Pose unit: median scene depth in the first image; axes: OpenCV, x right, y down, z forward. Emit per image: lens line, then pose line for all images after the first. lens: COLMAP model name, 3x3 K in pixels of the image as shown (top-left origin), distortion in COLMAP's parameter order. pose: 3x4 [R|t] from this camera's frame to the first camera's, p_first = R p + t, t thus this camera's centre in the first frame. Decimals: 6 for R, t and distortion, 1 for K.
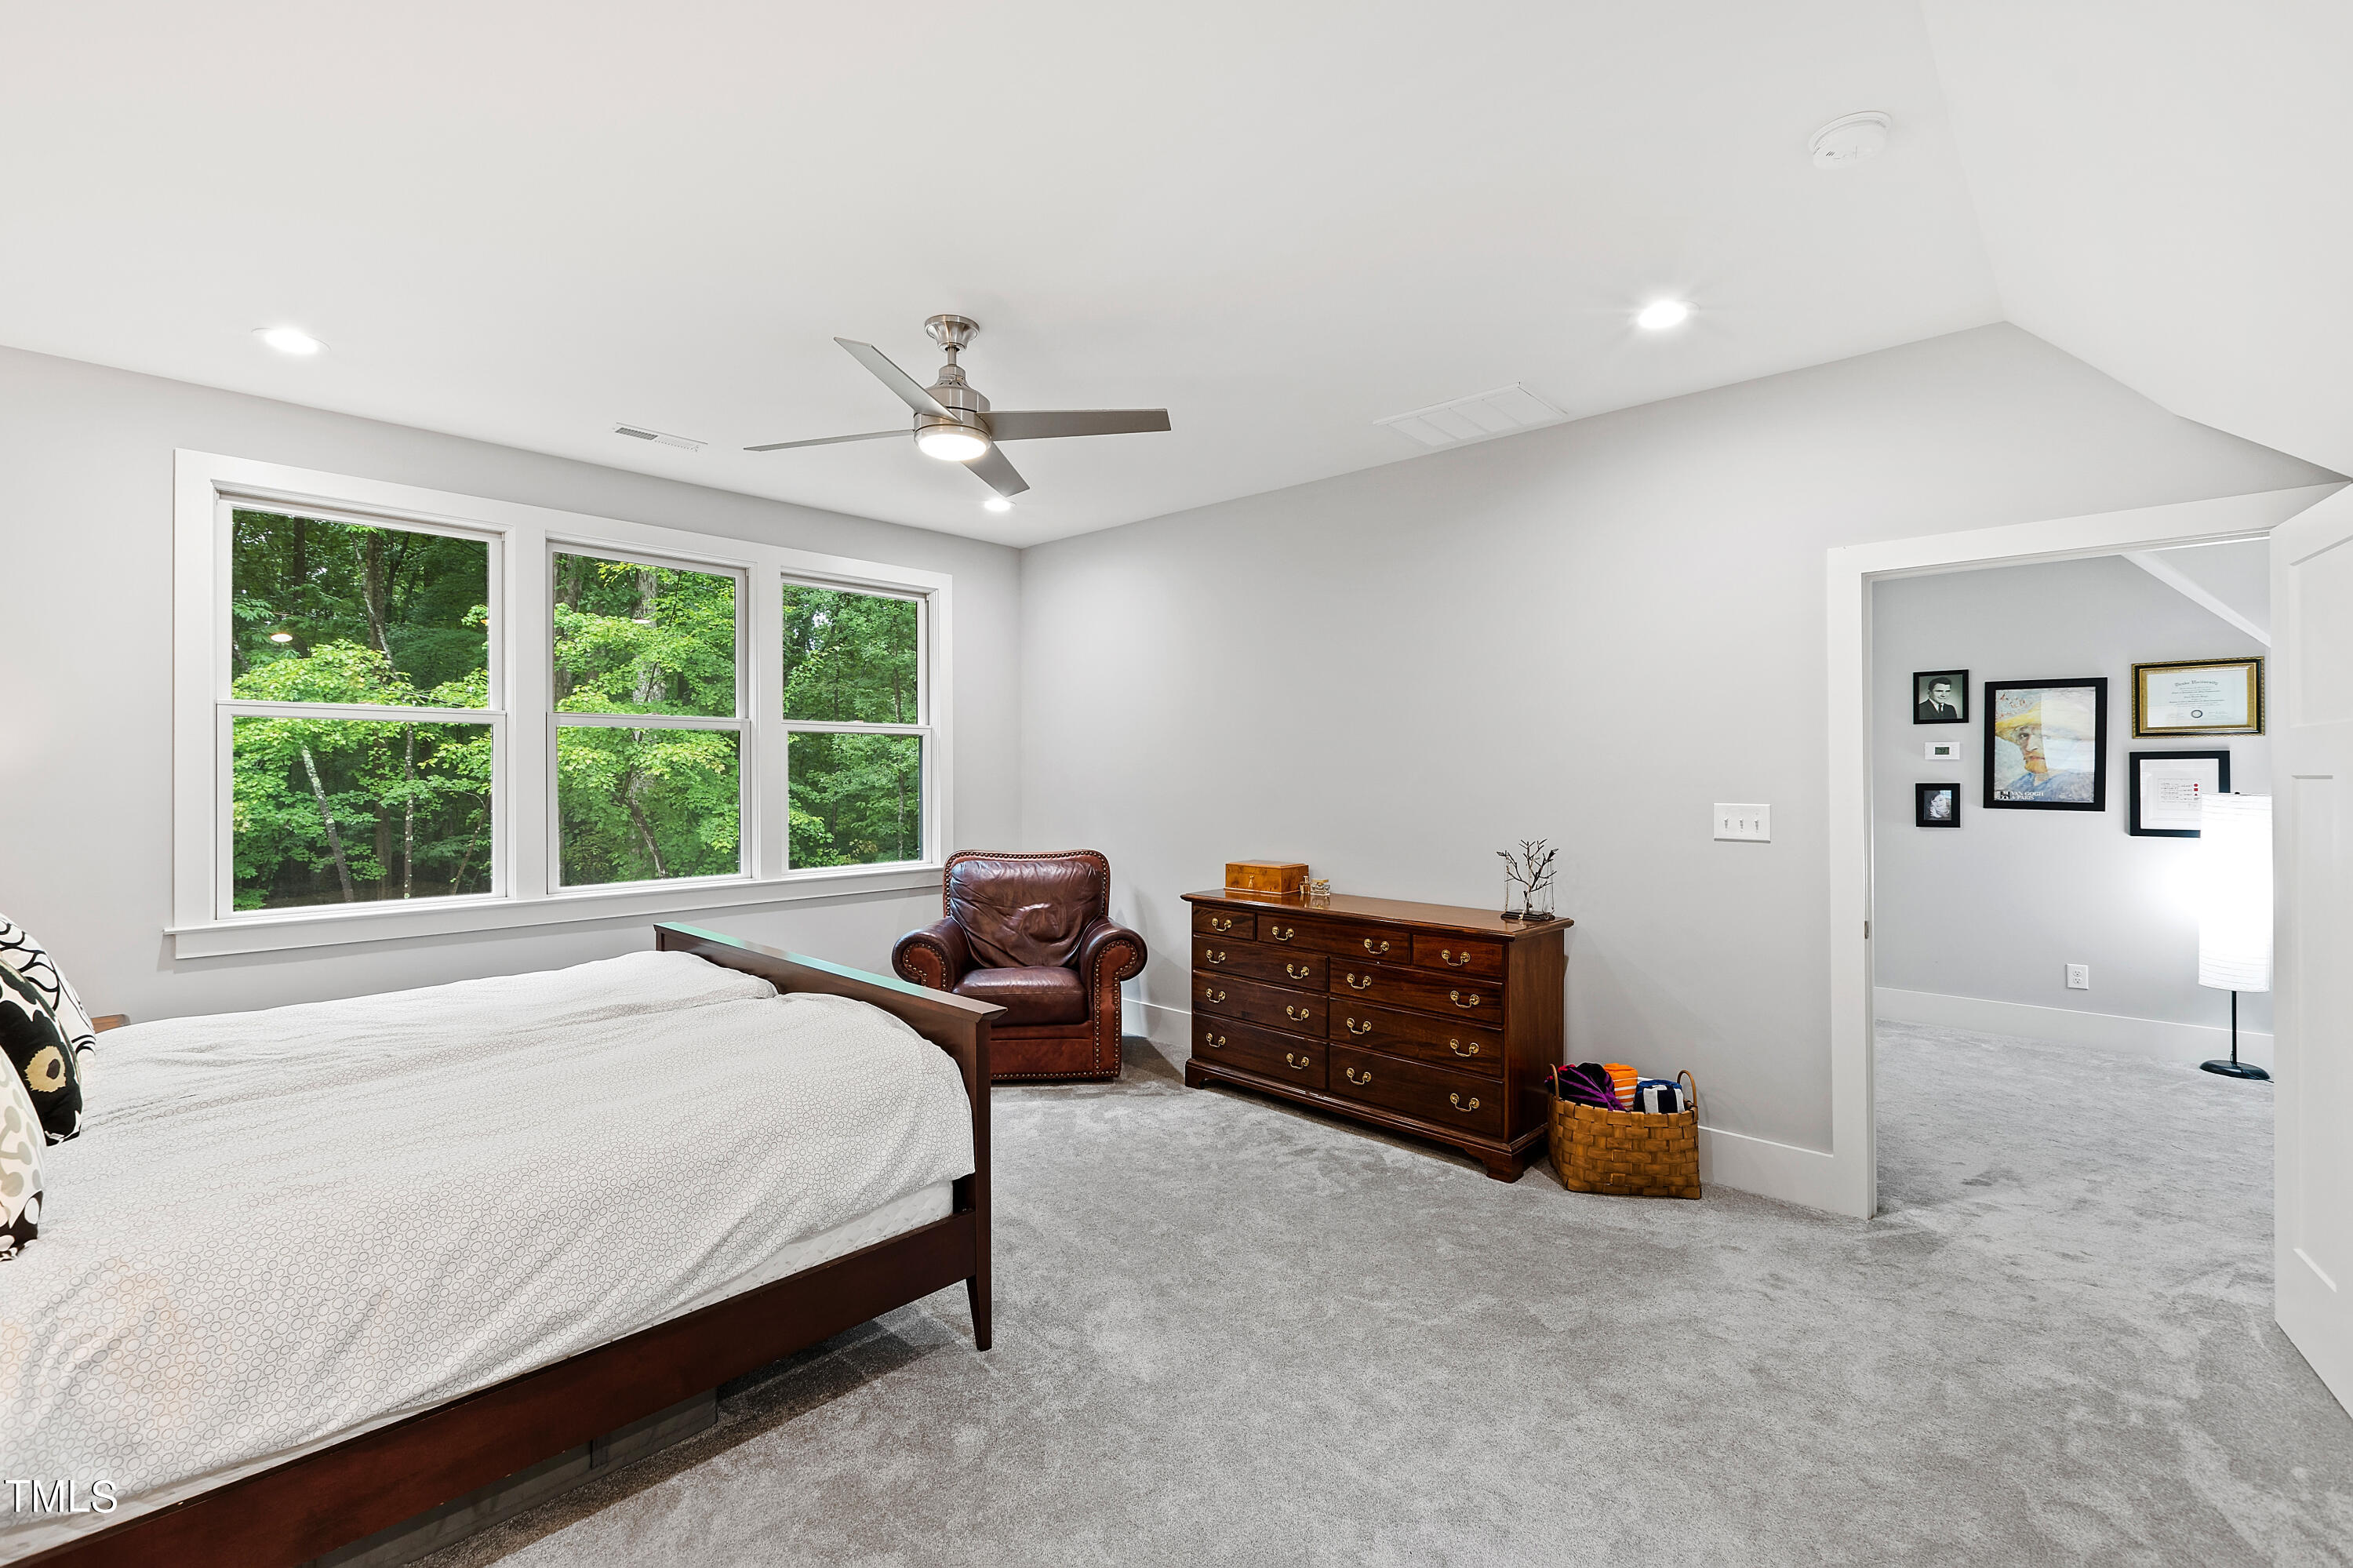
lens RADIAL K [[1042.7, 0, 1160.6], [0, 1042.7, 771.5], [0, 0, 1]] dist [0.000040, -0.000042]
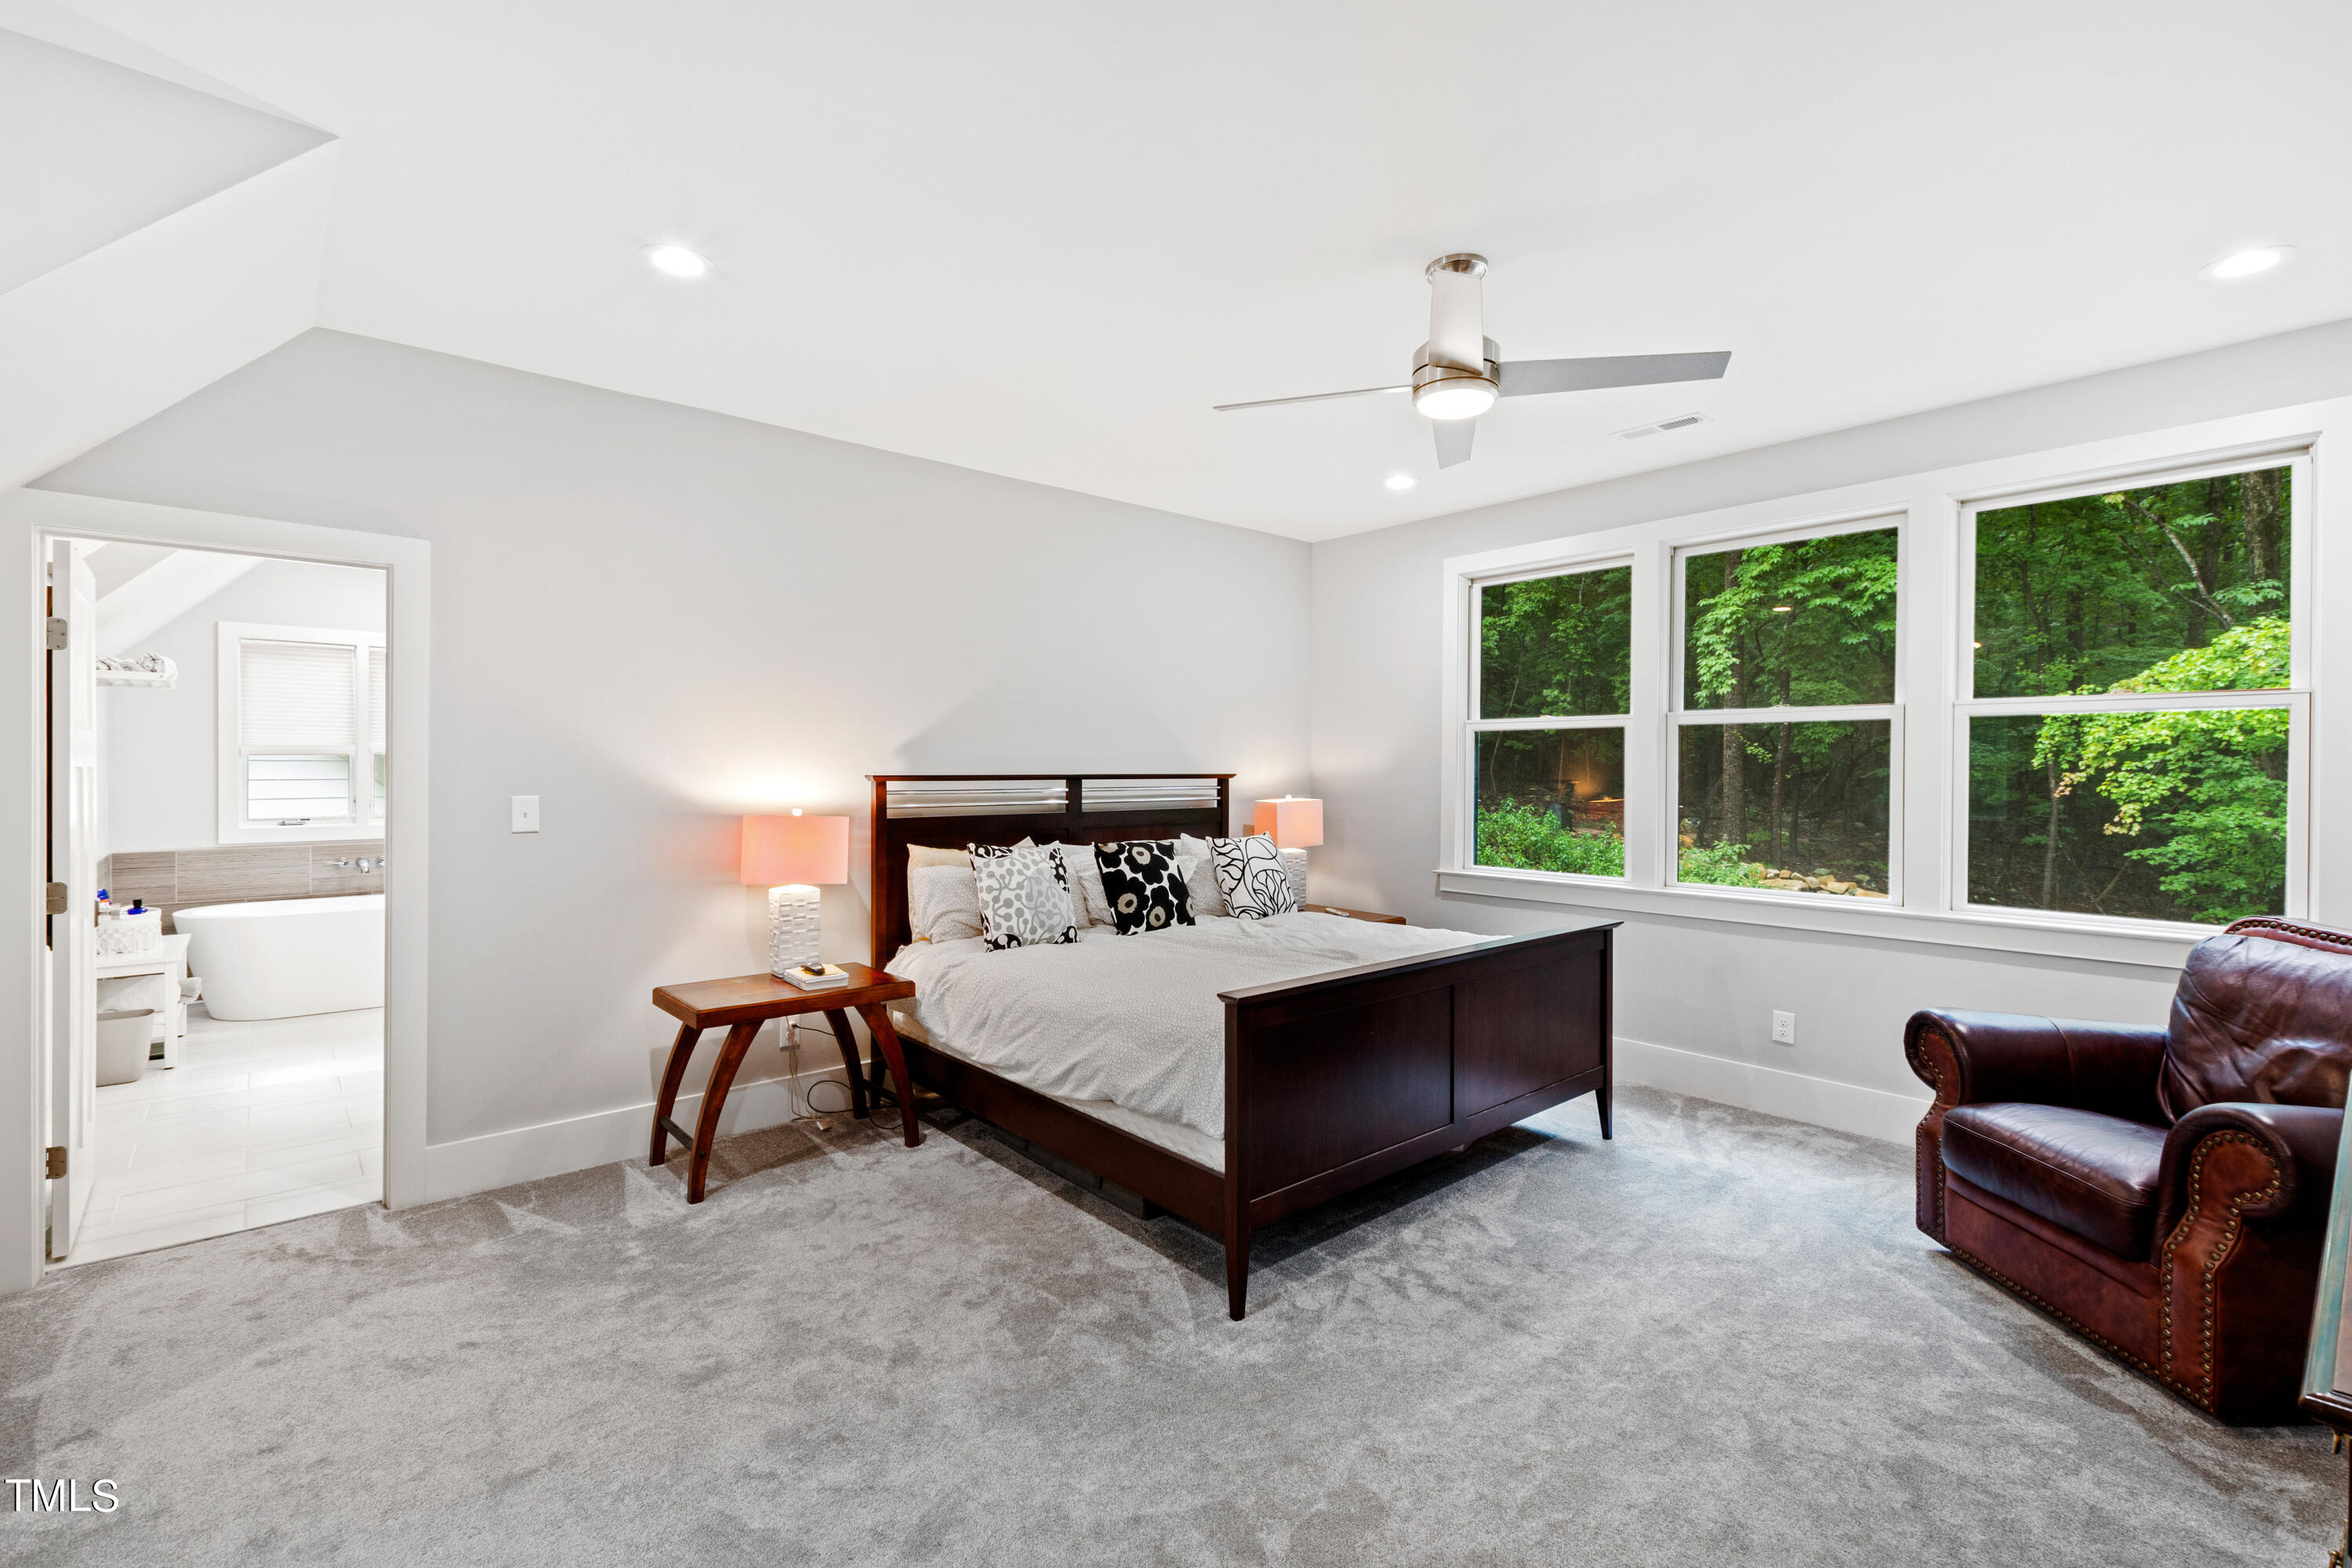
lens RADIAL K [[1042.2, 0, 1161.4], [0, 1042.2, 780.0], [0, 0, 1]] dist [0.000040, -0.000042]
pose [[-0.122305, 0.008882, -0.992453, 0.501506], [-0.002859, 0.999953, 0.009302, 0.001995], [0.992488, 0.003975, -0.122274, 0.603738]]
